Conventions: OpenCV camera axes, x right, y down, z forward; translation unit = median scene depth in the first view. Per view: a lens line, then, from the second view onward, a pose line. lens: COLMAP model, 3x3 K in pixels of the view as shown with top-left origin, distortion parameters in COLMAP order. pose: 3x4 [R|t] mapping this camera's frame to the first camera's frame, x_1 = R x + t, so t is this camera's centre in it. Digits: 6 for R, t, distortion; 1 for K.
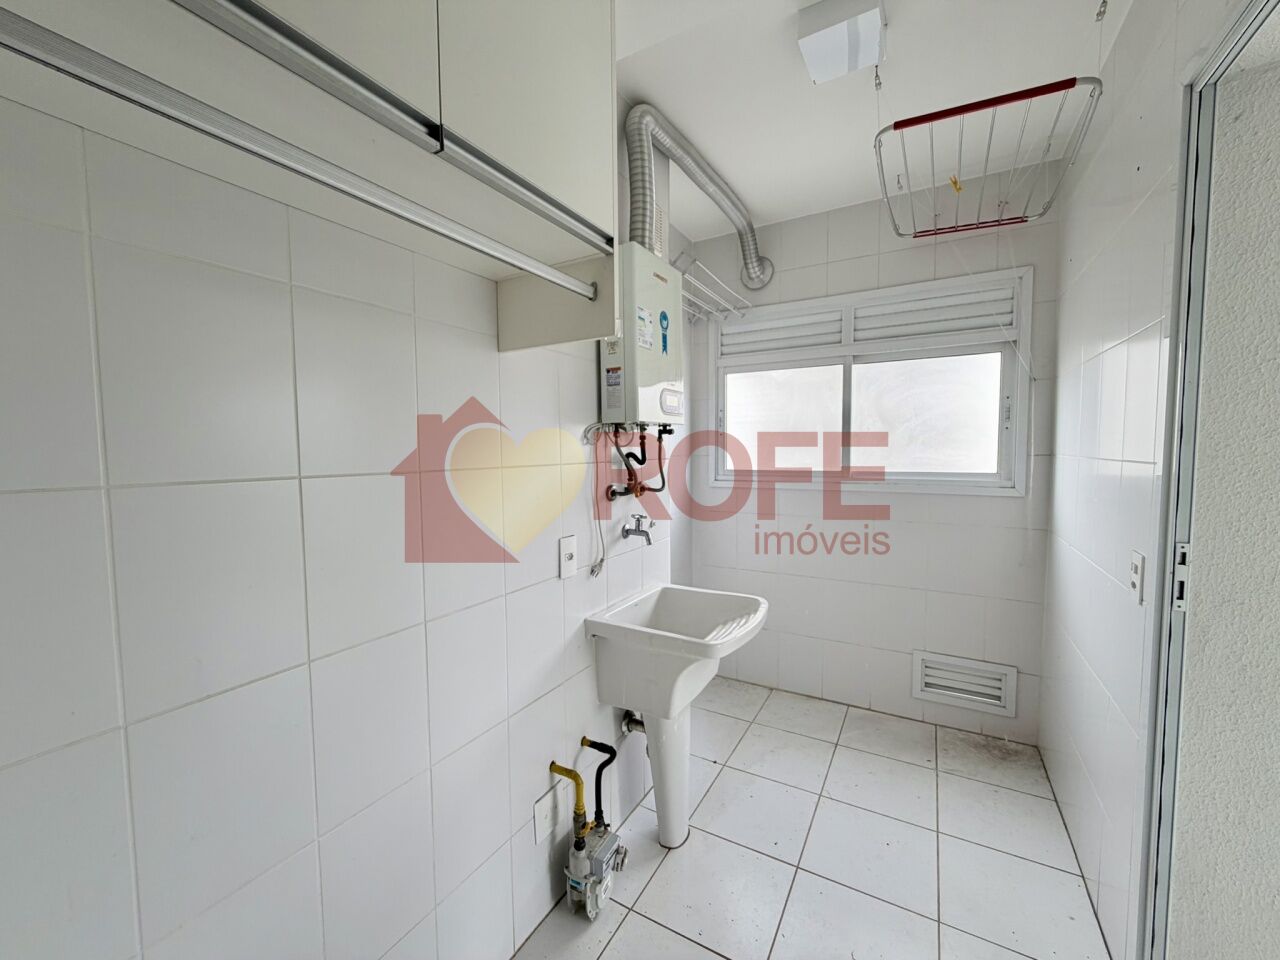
lens RADIAL K [[509.9, 0, 639.9], [0, 509.9, 481.5], [0, 0, 1]] dist [0.000946, 0.000591]
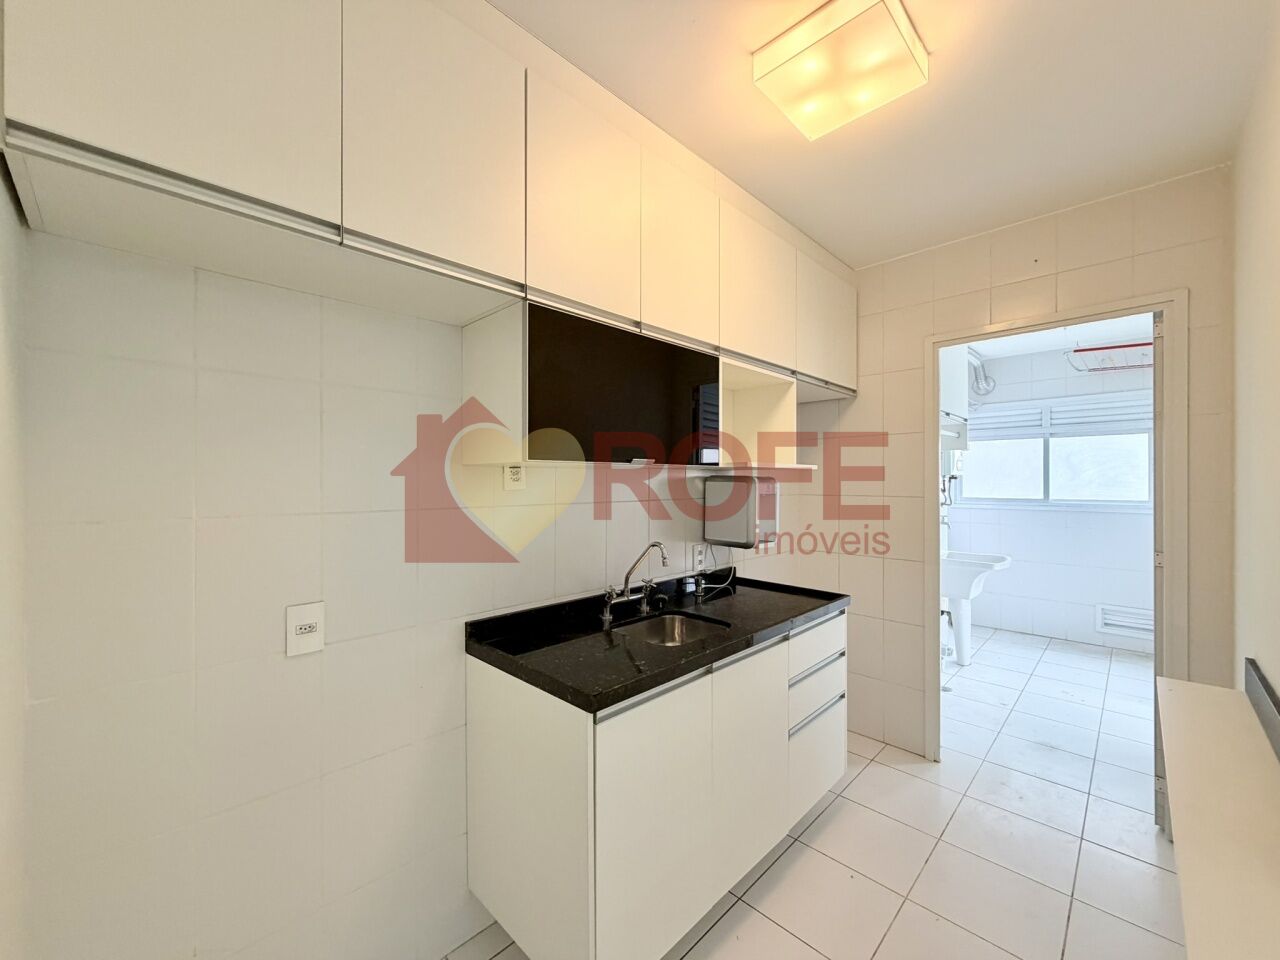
lens RADIAL K [[509.9, 0, 641.6], [0, 509.9, 479.6], [0, 0, 1]] dist [0.000946, 0.000591]
pose [[0.968115, 0.005595, -0.250442, -0.515437], [-0.021089, 0.998022, -0.059226, 0.049420], [0.249615, 0.062620, 0.966318, -1.067930]]
